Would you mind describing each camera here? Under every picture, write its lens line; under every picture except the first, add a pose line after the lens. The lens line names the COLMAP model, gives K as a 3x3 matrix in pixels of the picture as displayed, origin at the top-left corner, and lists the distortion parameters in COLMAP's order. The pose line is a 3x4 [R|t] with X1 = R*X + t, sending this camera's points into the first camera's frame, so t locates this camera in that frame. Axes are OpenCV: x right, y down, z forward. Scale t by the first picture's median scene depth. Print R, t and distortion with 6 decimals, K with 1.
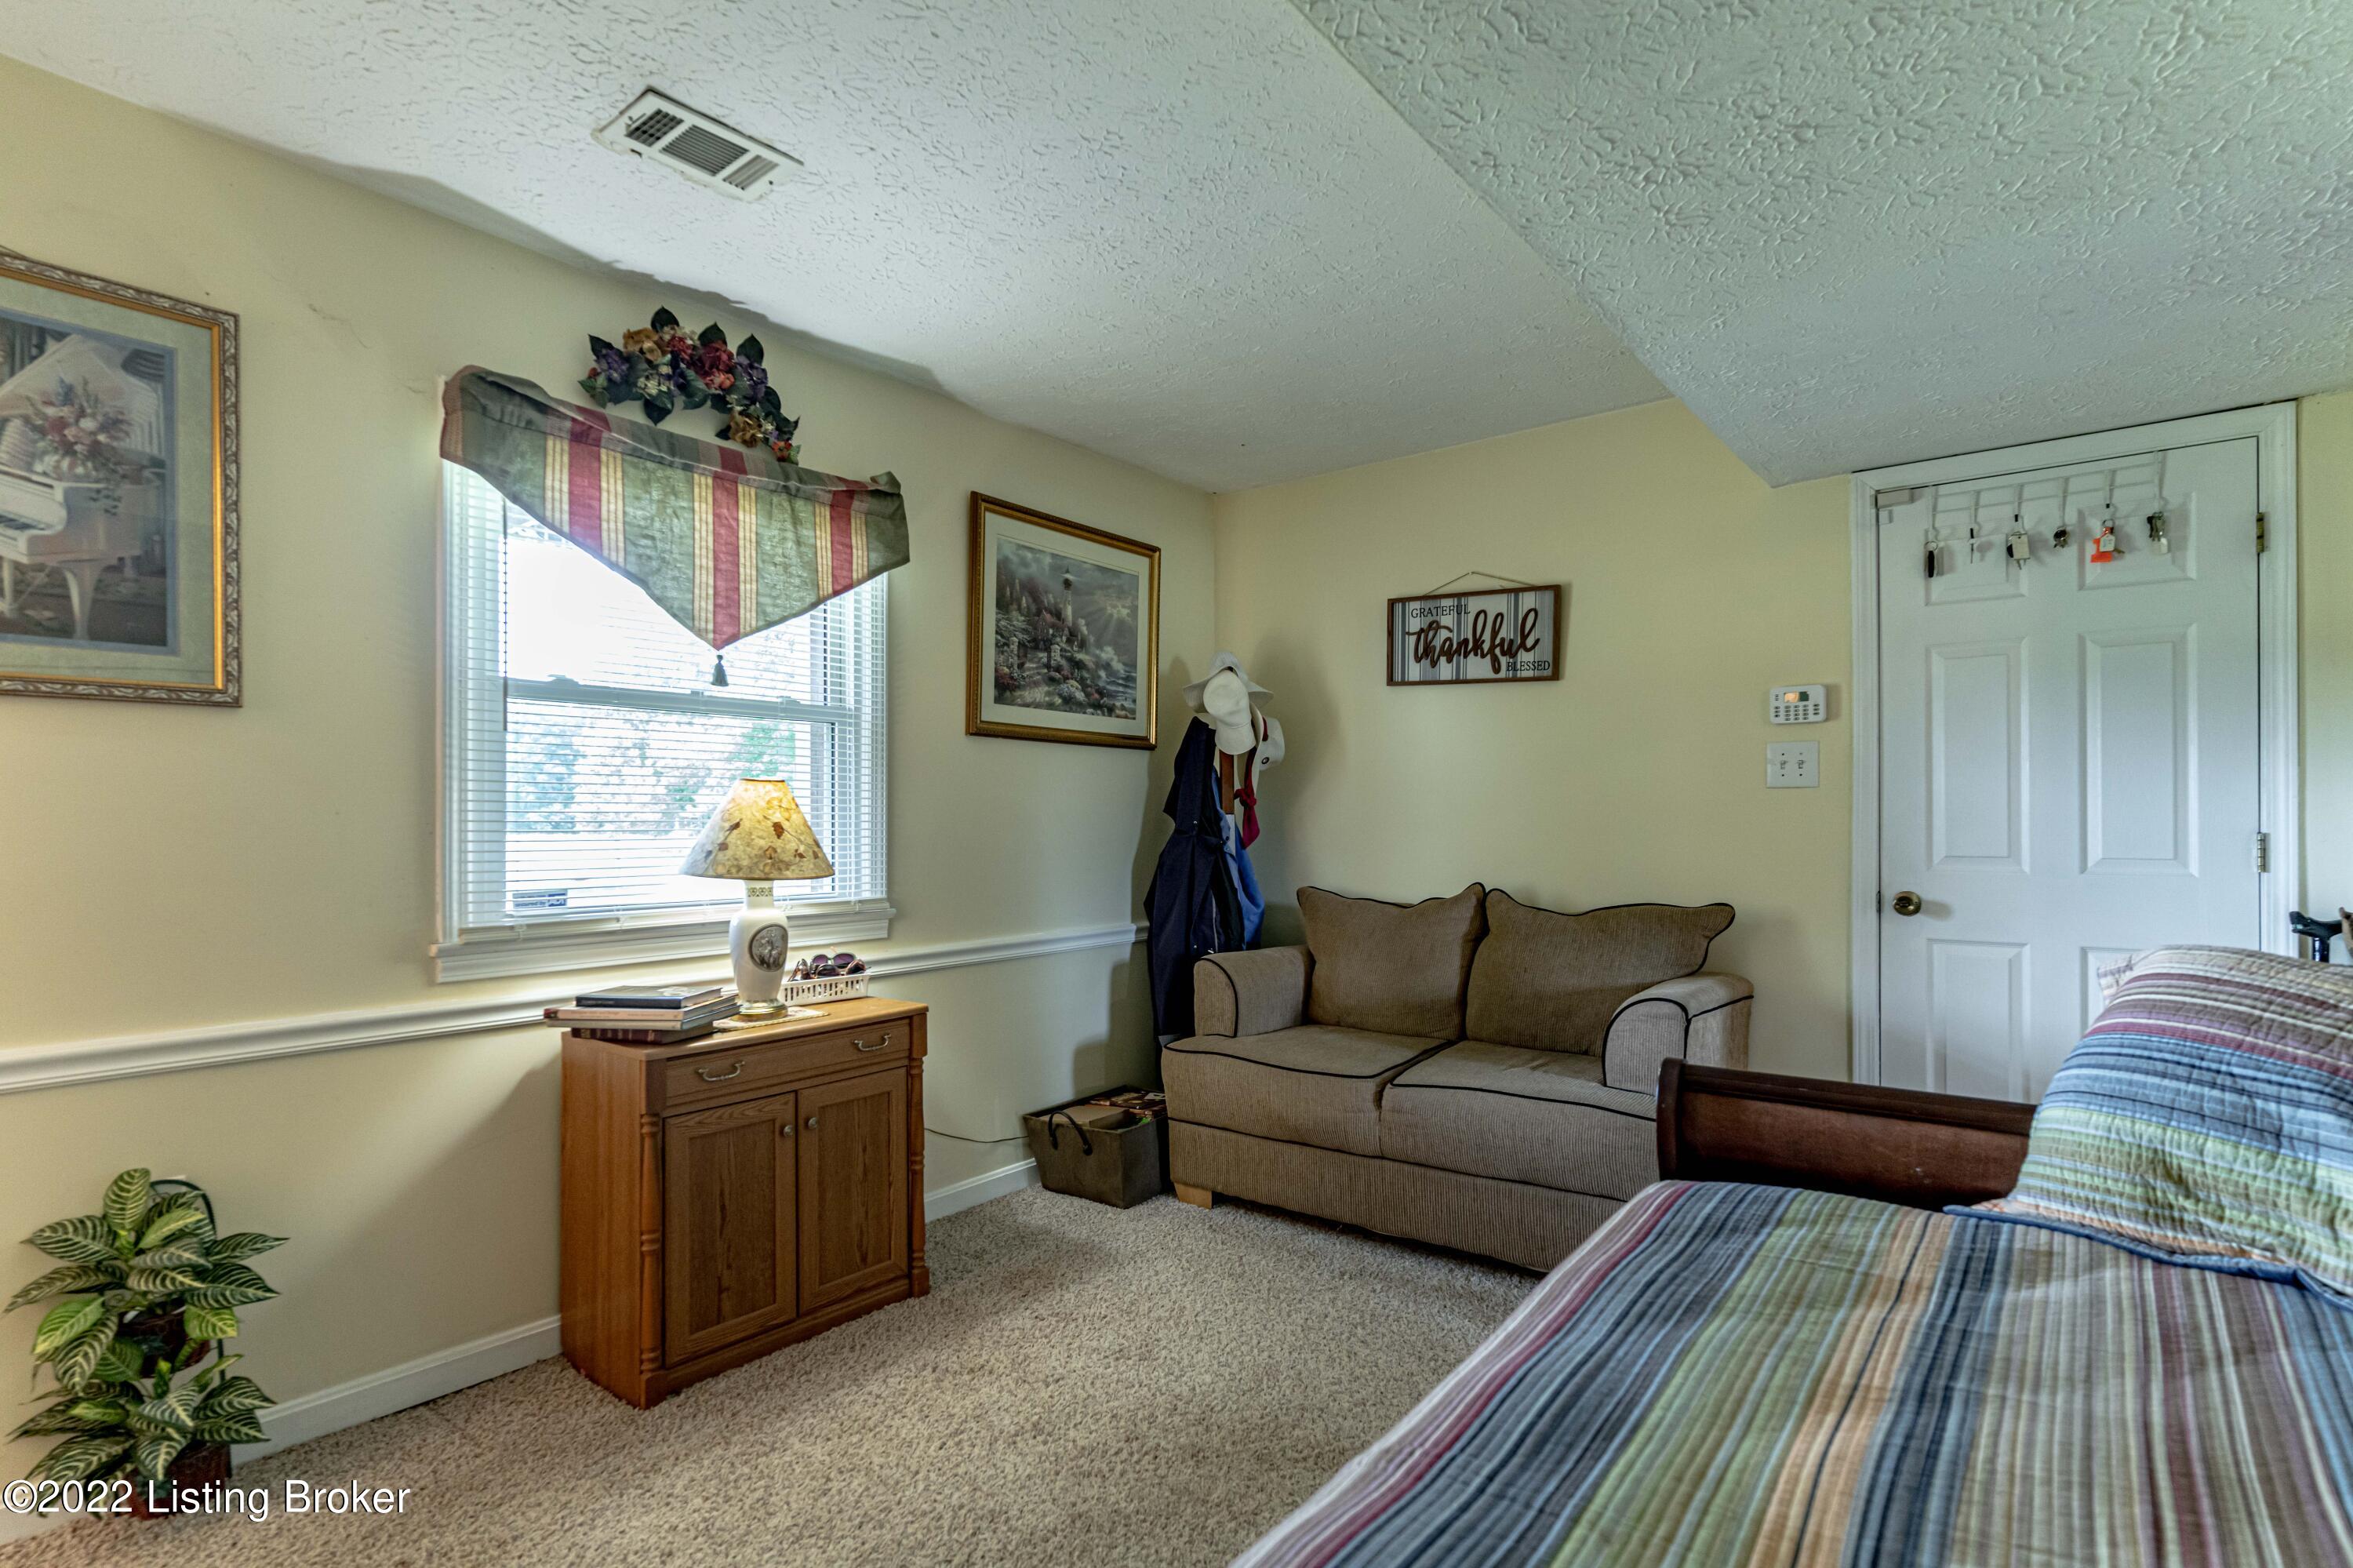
lens RADIAL K [[1151.8, 0, 1187.4], [0, 1151.8, 809.0], [0, 0, 1]] dist [0.015939, -0.000072]
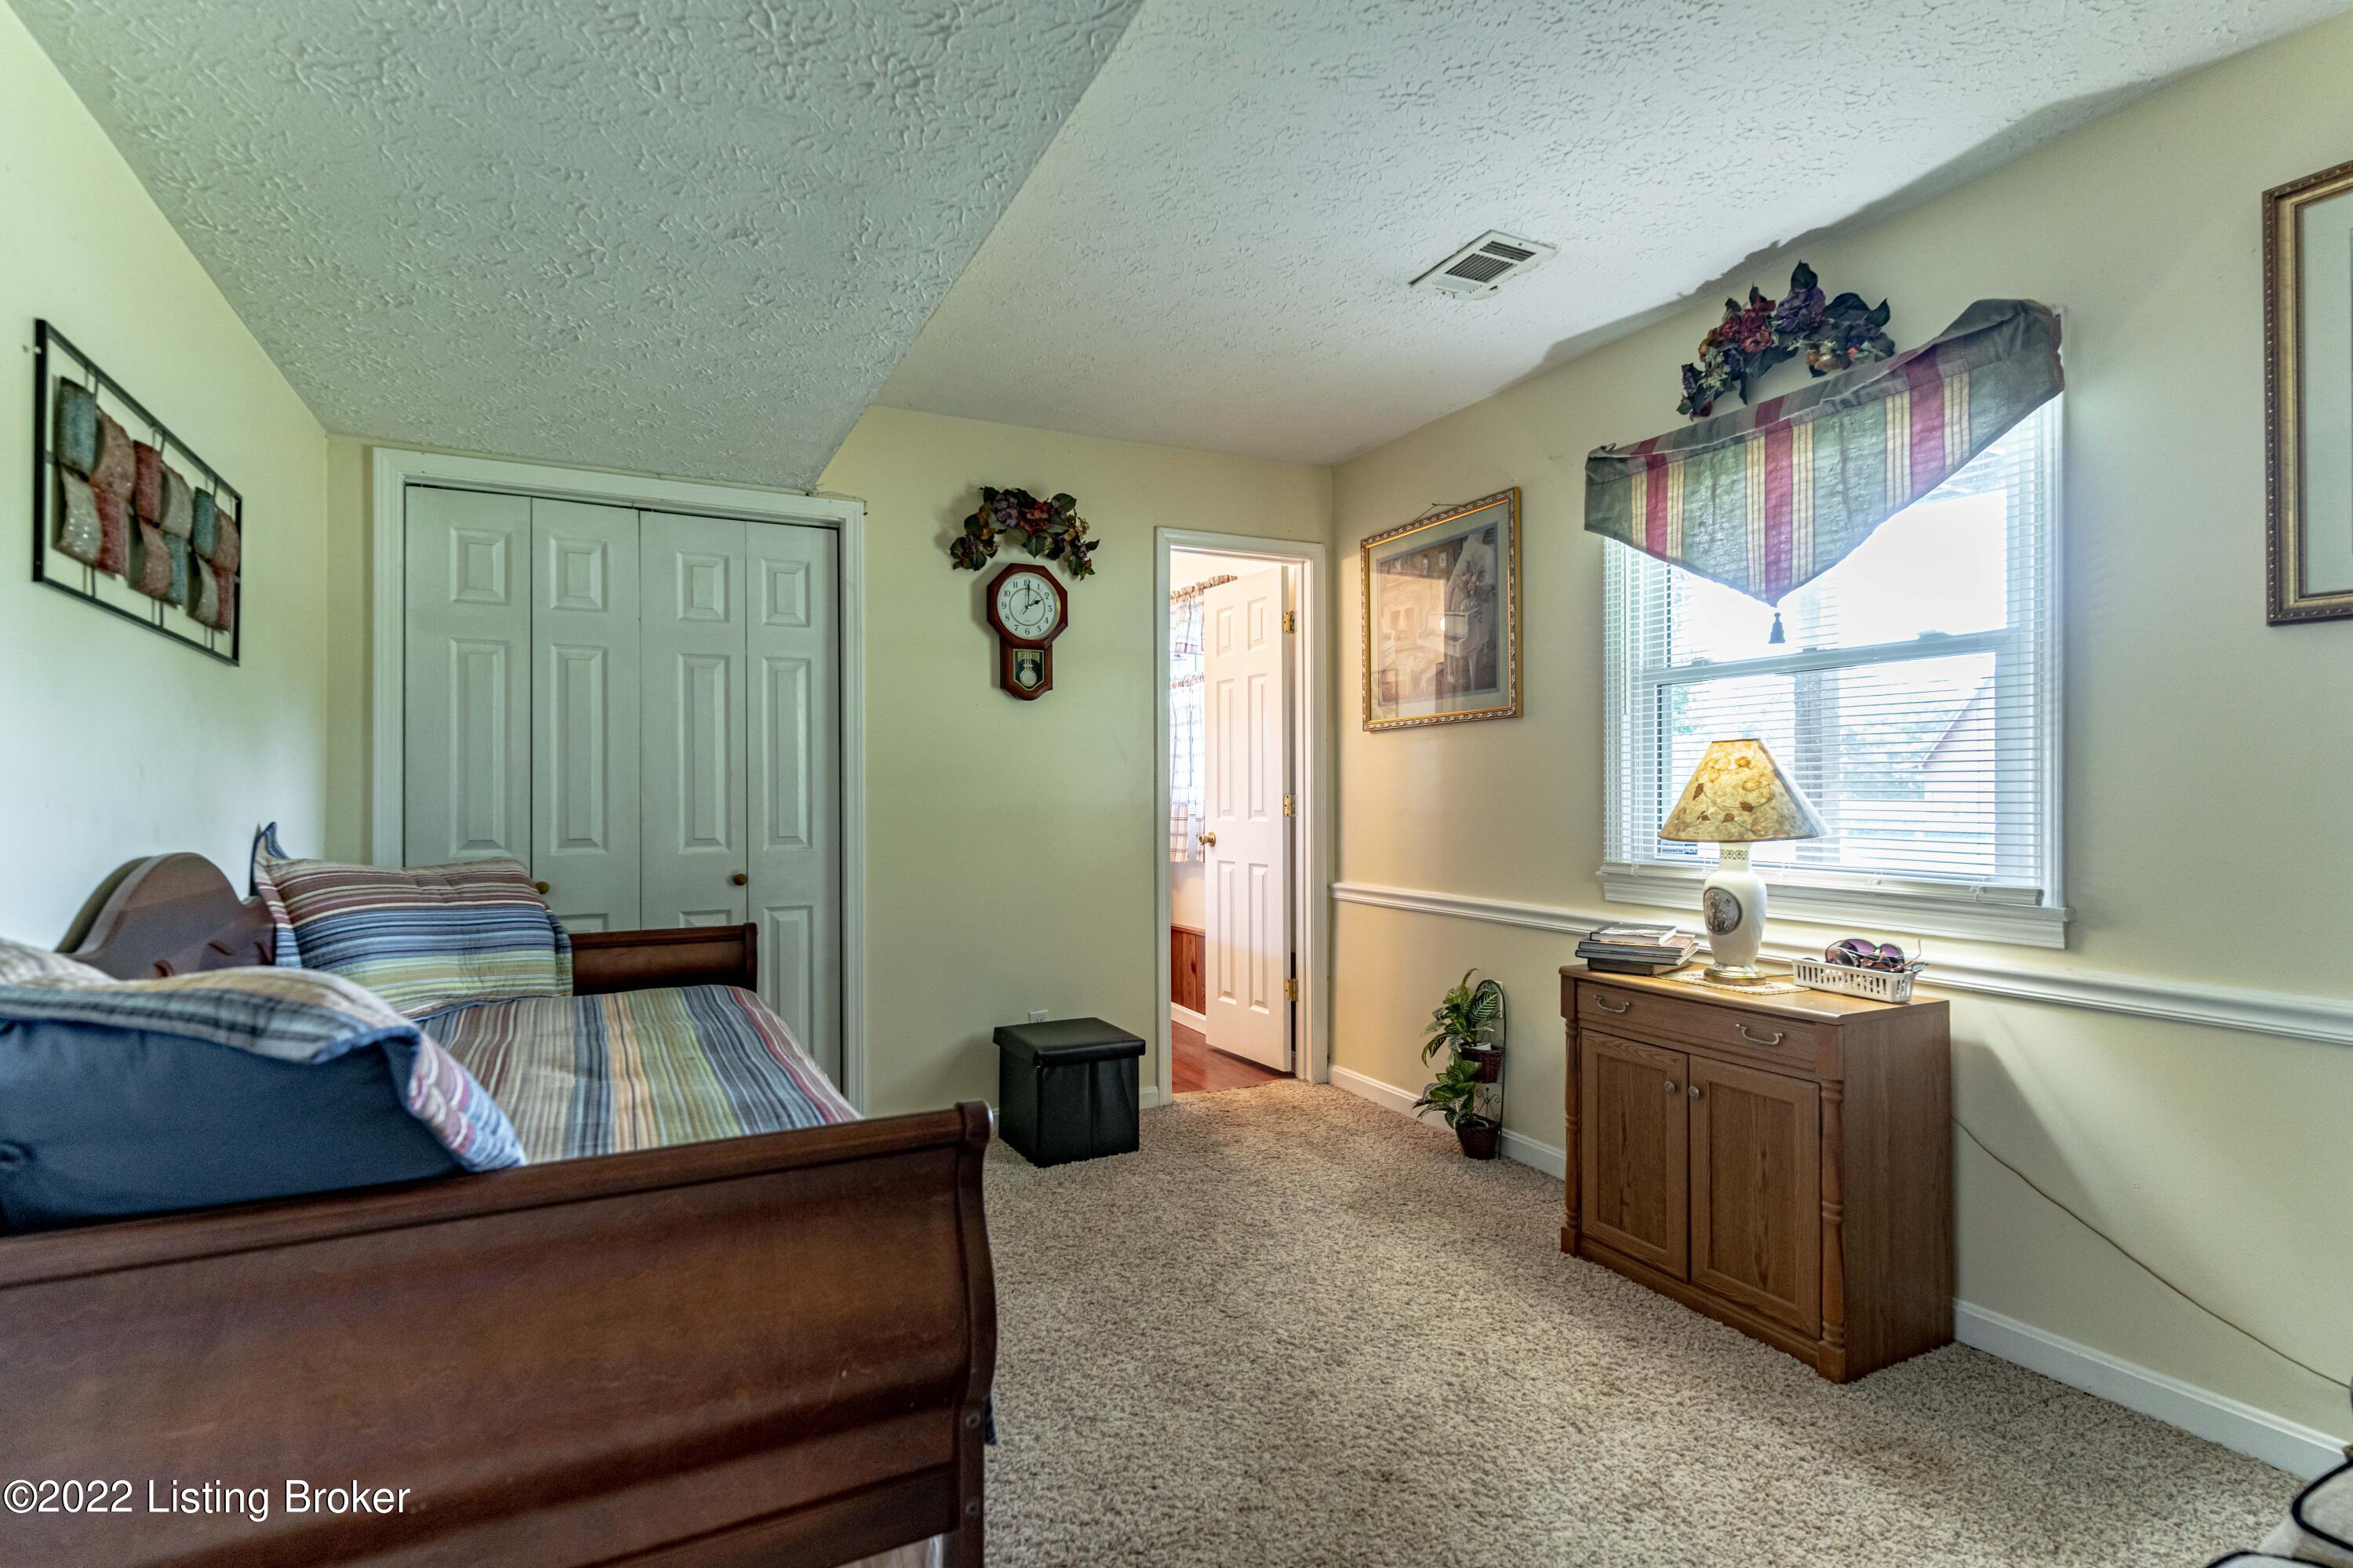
lens RADIAL K [[1151.8, 0, 1184.9], [0, 1151.8, 785.2], [0, 0, 1]] dist [0.015939, -0.000072]
pose [[-0.425232, -0.000552, -0.905084, 0.735486], [0.012844, 0.999895, -0.006645, 0.013862], [0.904993, -0.014451, -0.425180, 1.022466]]
